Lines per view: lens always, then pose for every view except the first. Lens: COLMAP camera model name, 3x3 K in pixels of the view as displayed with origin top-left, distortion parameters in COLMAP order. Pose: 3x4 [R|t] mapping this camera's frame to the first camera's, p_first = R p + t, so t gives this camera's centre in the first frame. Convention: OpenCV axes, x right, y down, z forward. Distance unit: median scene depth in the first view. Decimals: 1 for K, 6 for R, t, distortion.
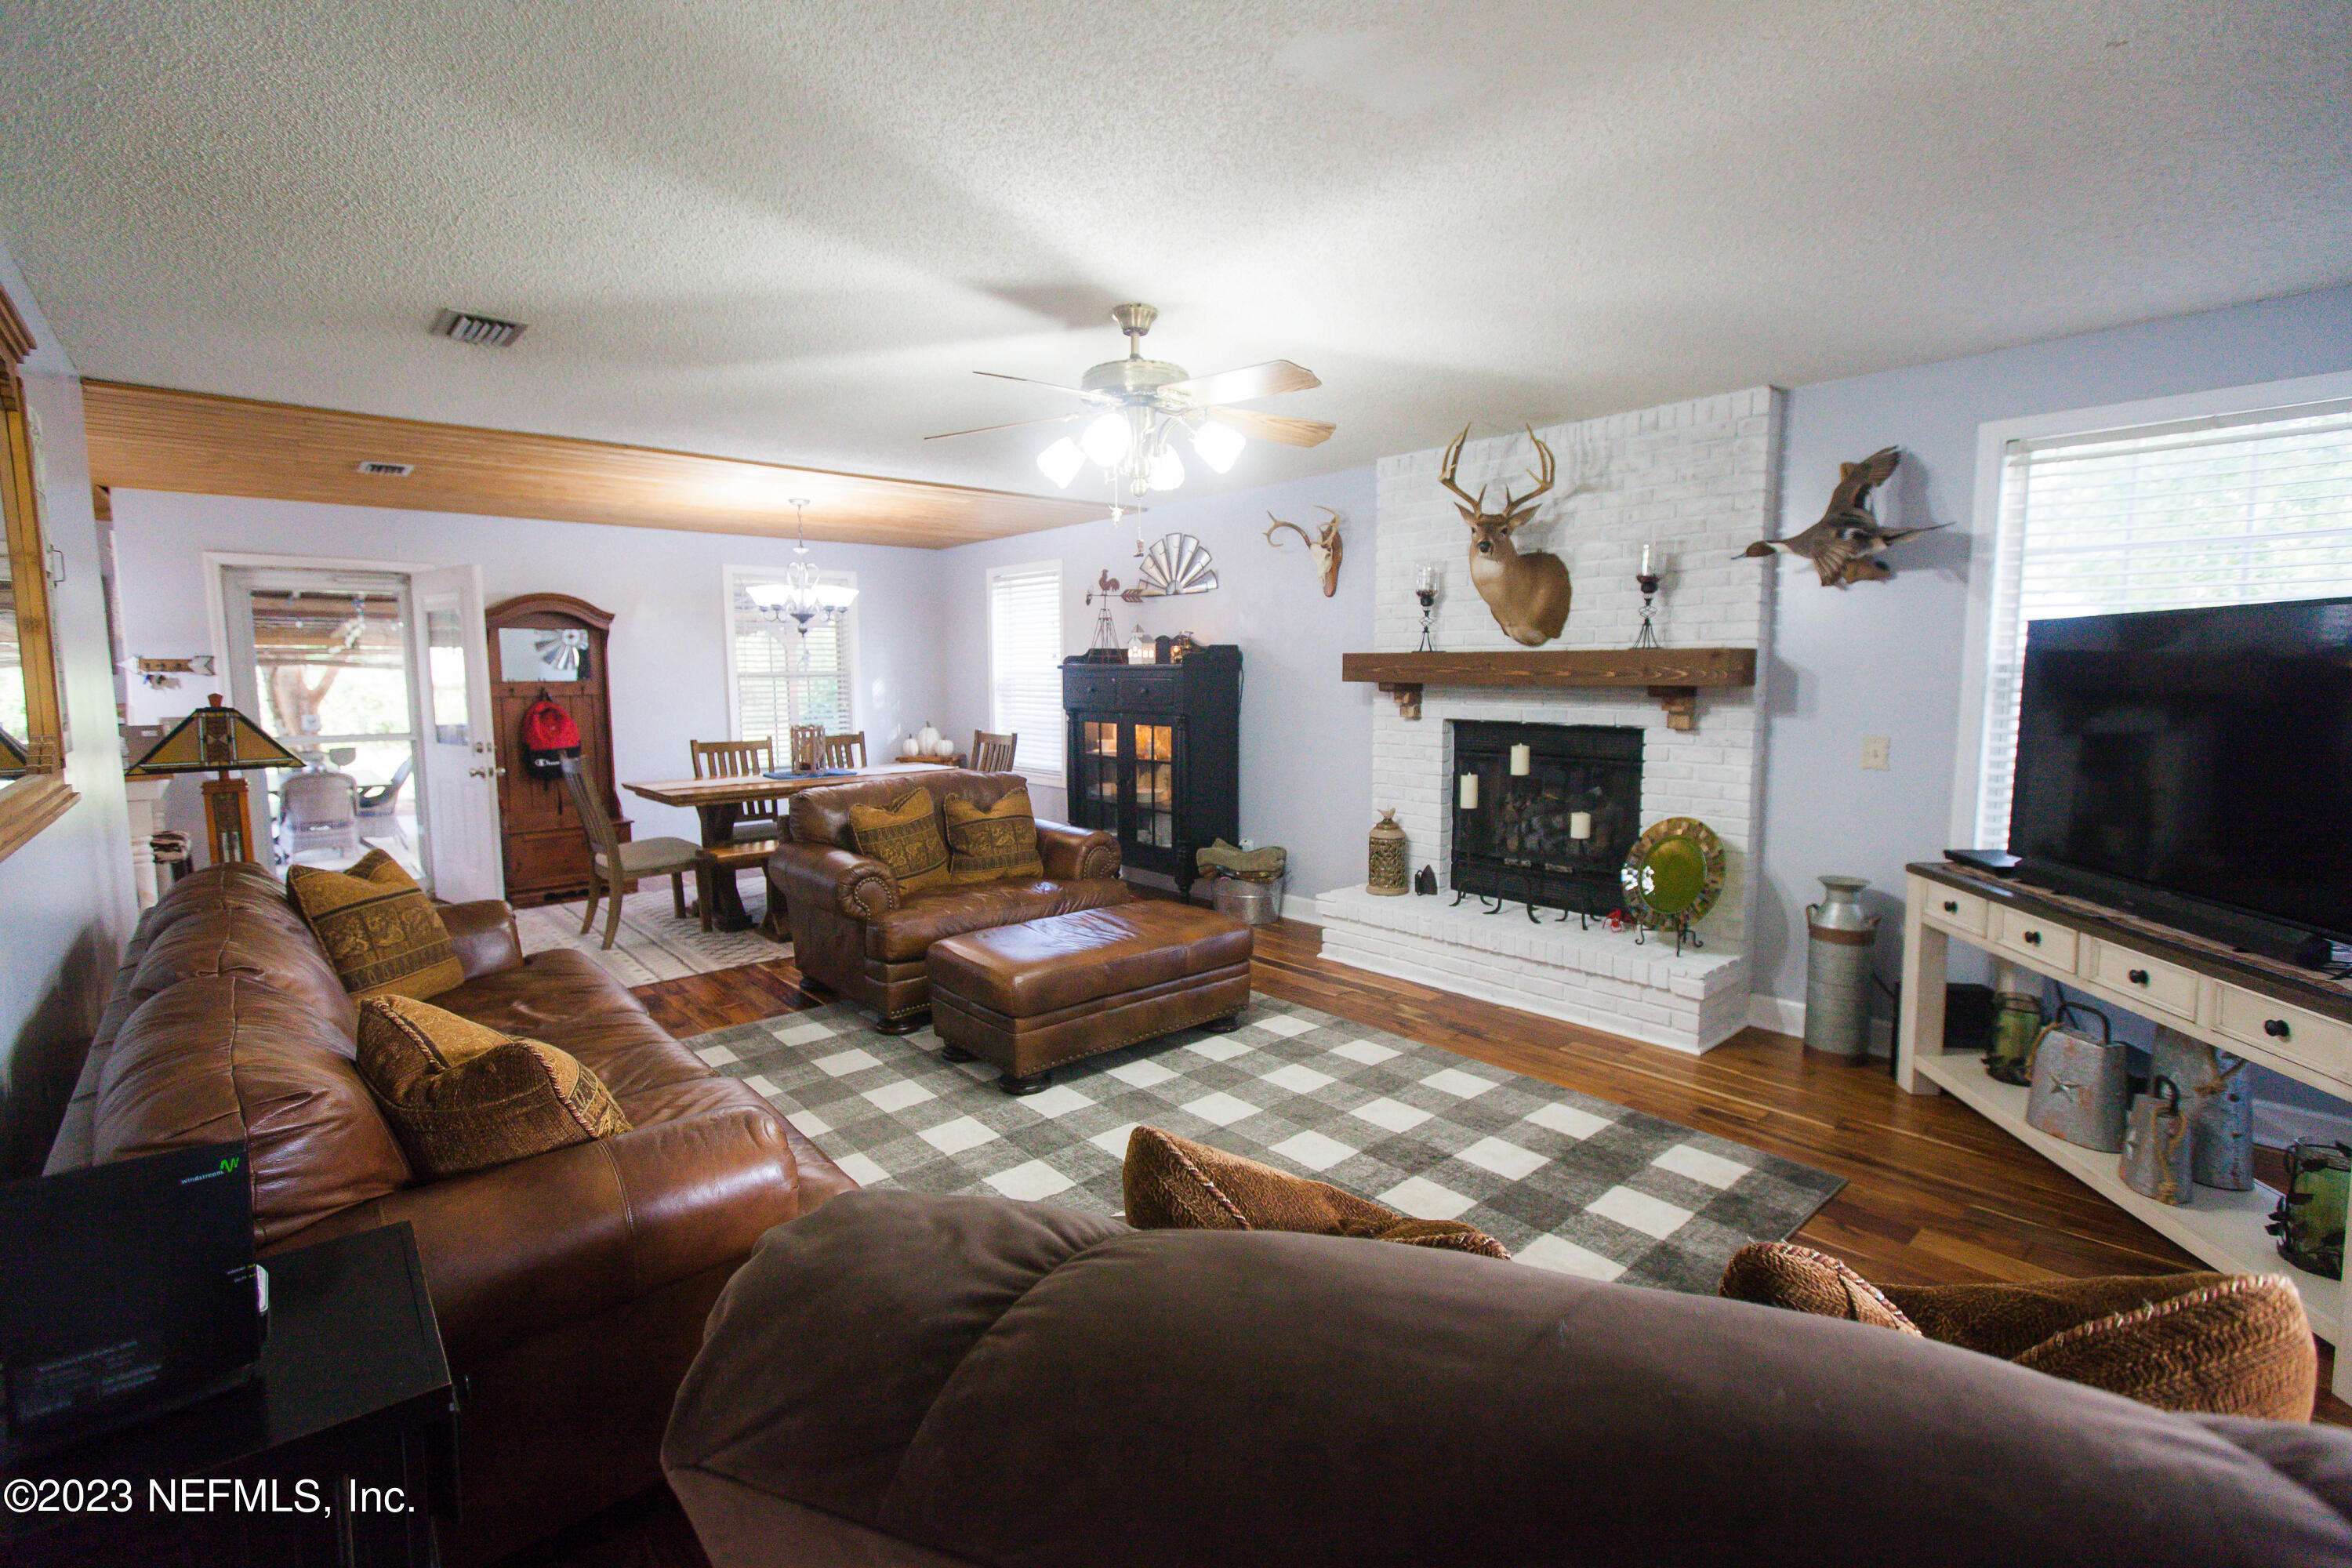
lens RADIAL K [[1057.7, 0, 1168.7], [0, 1057.7, 774.0], [0, 0, 1]] dist [0.019659, -0.000454]
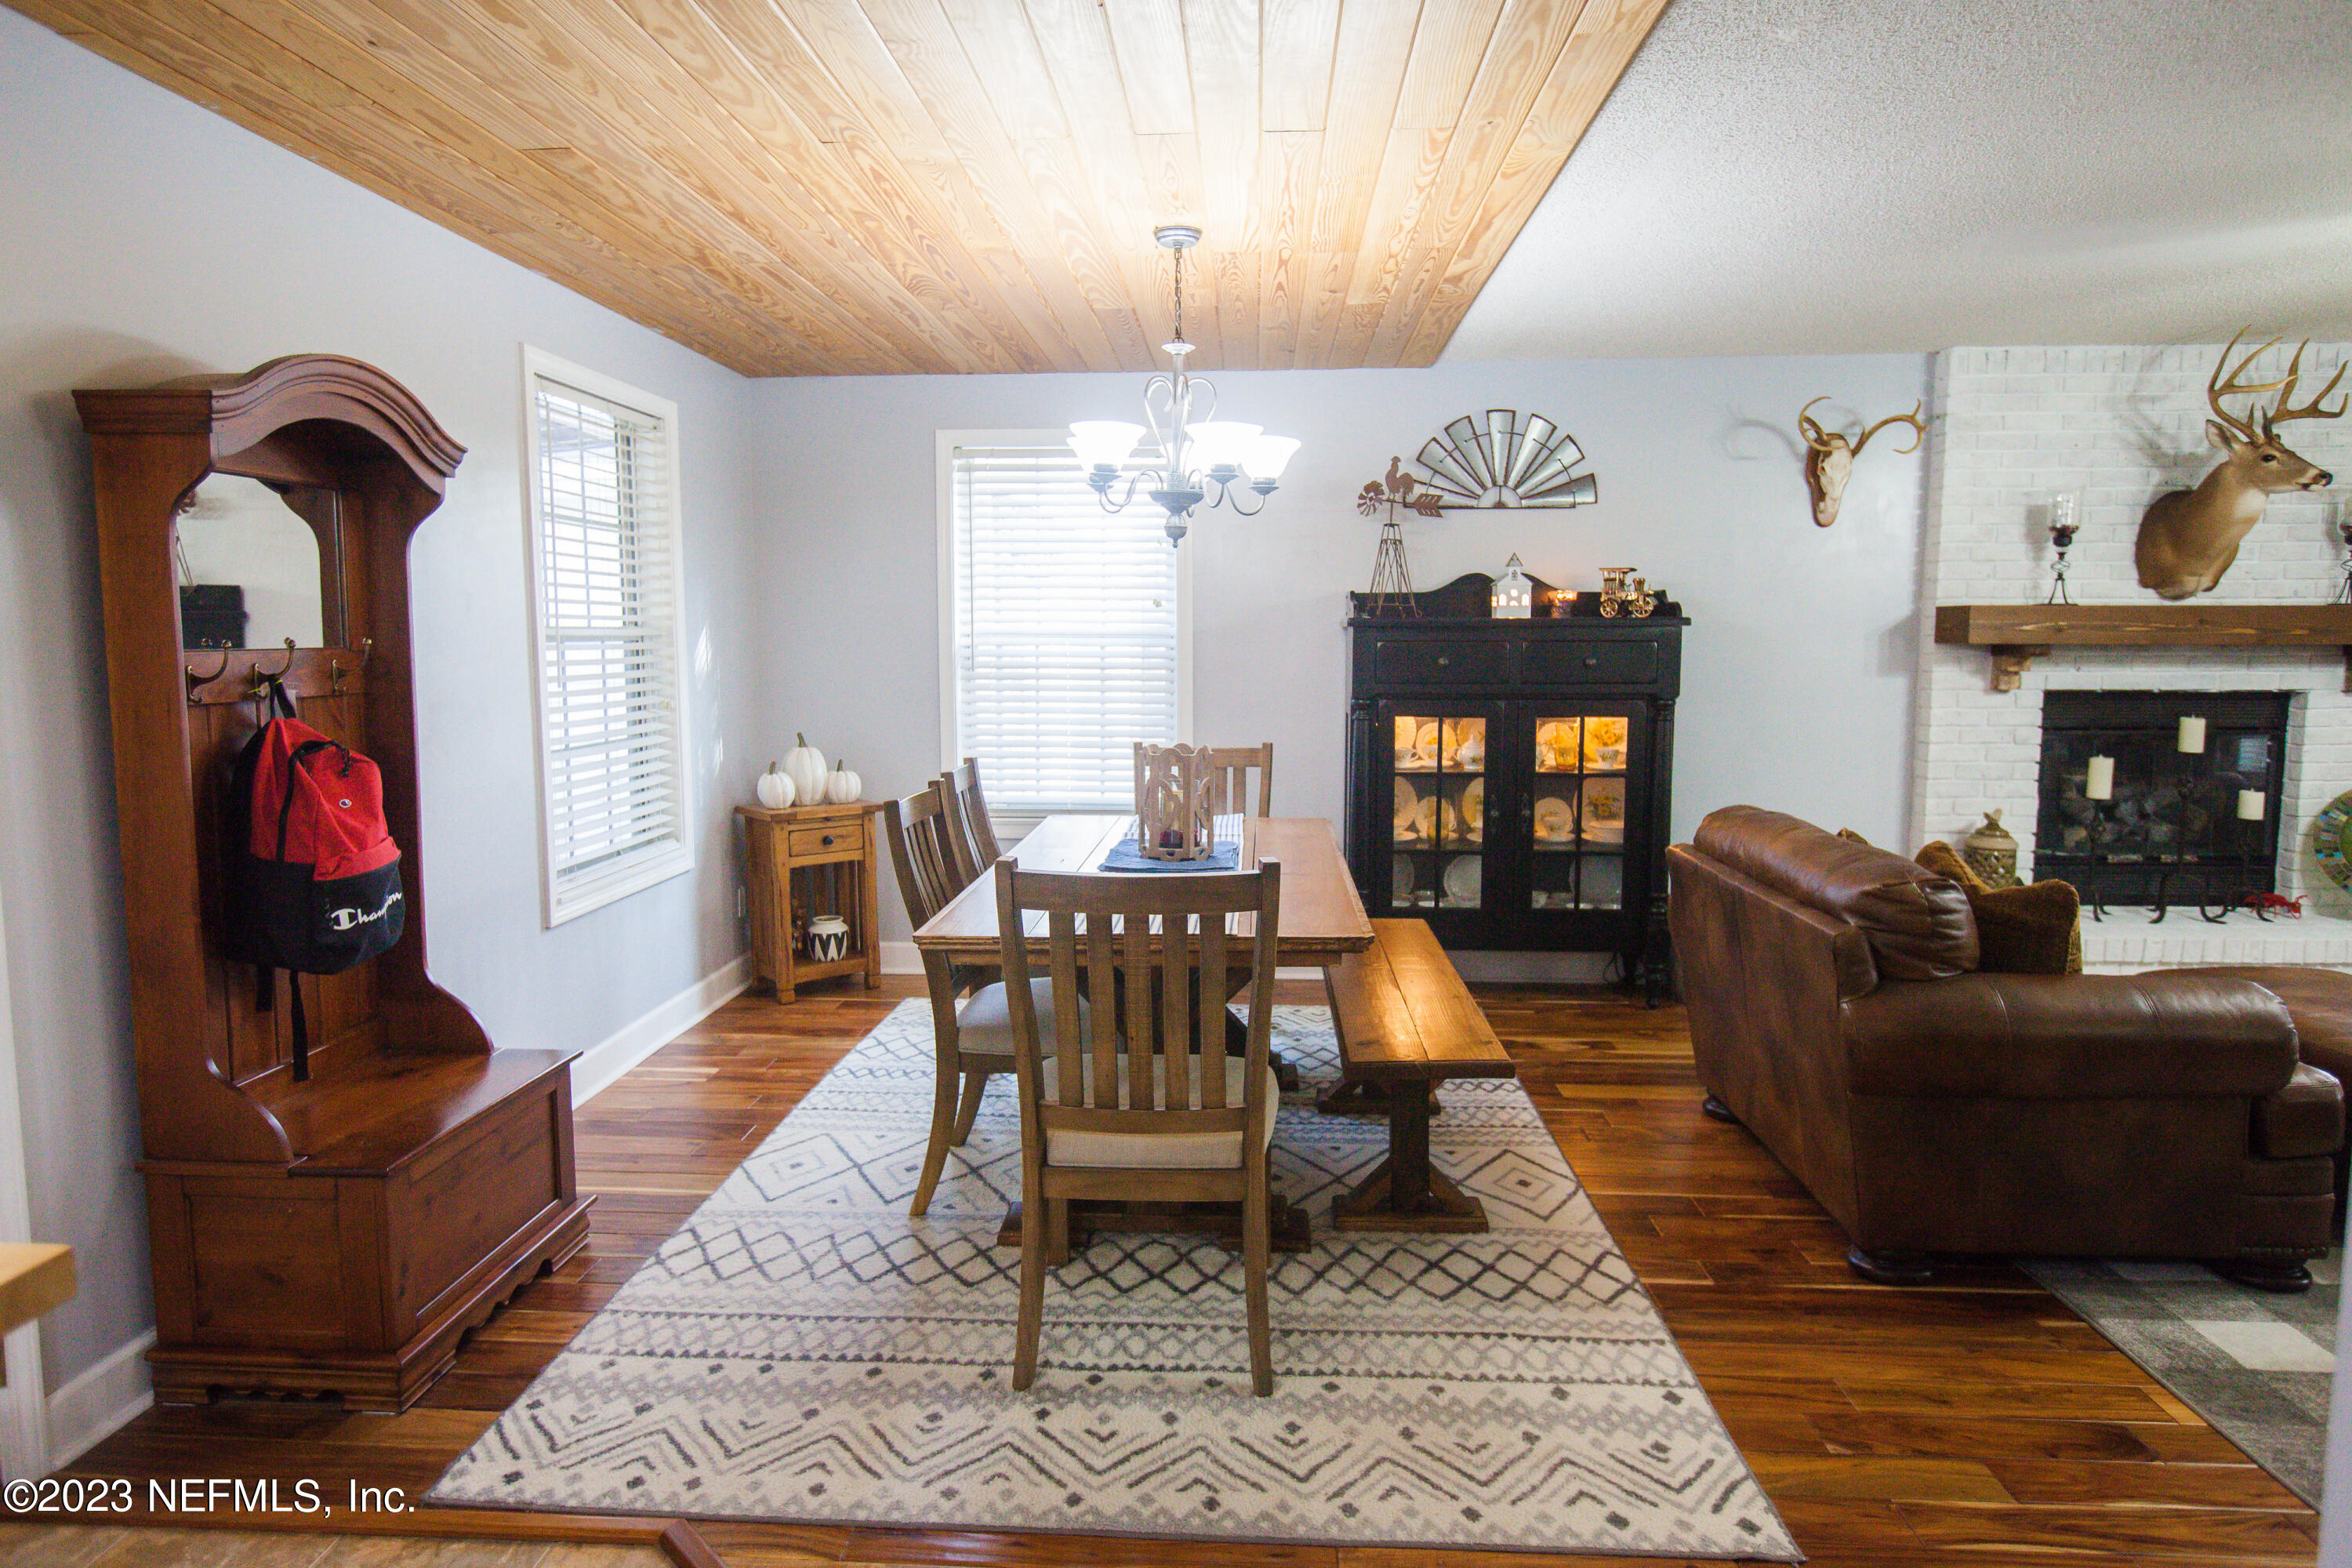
lens RADIAL K [[1380.1, 0, 1176.0], [0, 1380.1, 784.0], [0, 0, 1]] dist [0.001534, 0.000645]
pose [[0.691686, -0.069601, 0.718837, -0.916213], [0.070904, 0.997081, 0.028317, -0.055902], [-0.718710, 0.031382, 0.694602, 0.733375]]
